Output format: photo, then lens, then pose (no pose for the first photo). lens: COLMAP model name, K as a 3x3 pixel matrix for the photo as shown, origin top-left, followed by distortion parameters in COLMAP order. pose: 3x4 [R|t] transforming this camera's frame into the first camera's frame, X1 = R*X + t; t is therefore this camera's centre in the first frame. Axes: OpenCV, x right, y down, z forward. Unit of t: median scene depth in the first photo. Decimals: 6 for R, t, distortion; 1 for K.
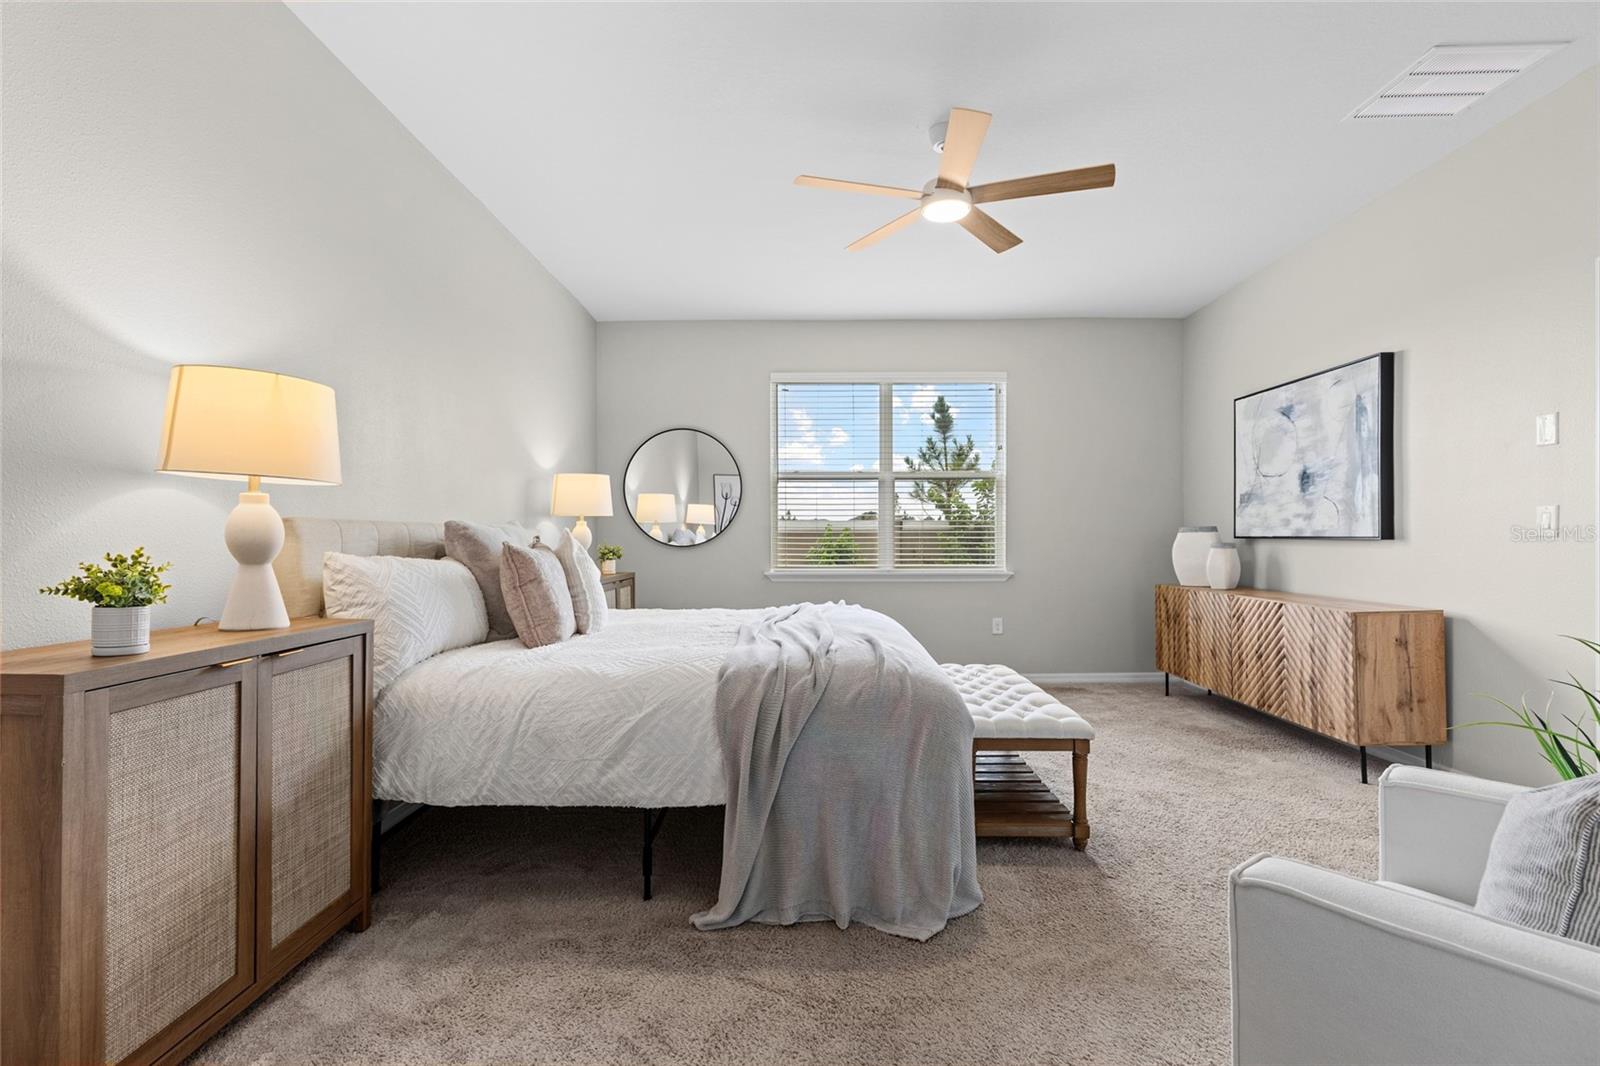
lens RADIAL K [[724.0, 0, 804.6], [0, 724.0, 538.9], [0, 0, 1]] dist [-0.001479, -0.000108]
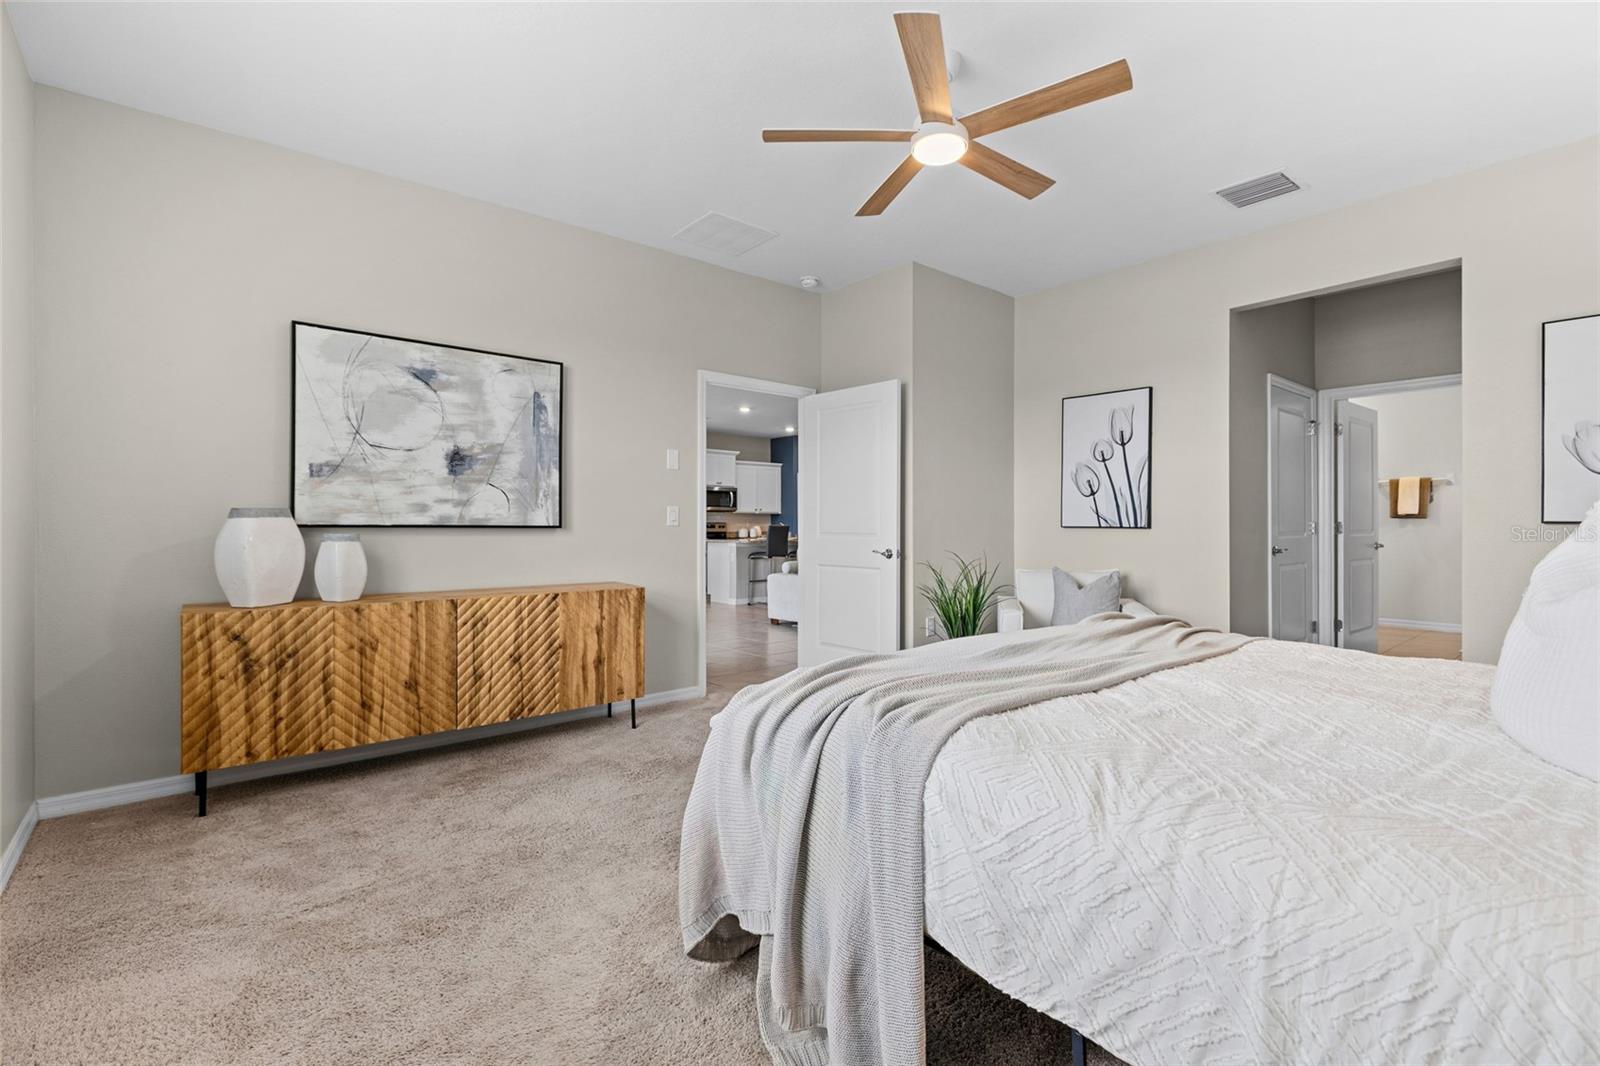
lens RADIAL K [[725.4, 0, 802.7], [0, 725.4, 524.2], [0, 0, 1]] dist [0.011333, 0.000361]
pose [[-0.655293, 0.009395, 0.755316, -0.274088], [0.005653, 0.999956, -0.007533, 0.005266], [-0.755353, -0.000666, -0.655317, 1.294360]]
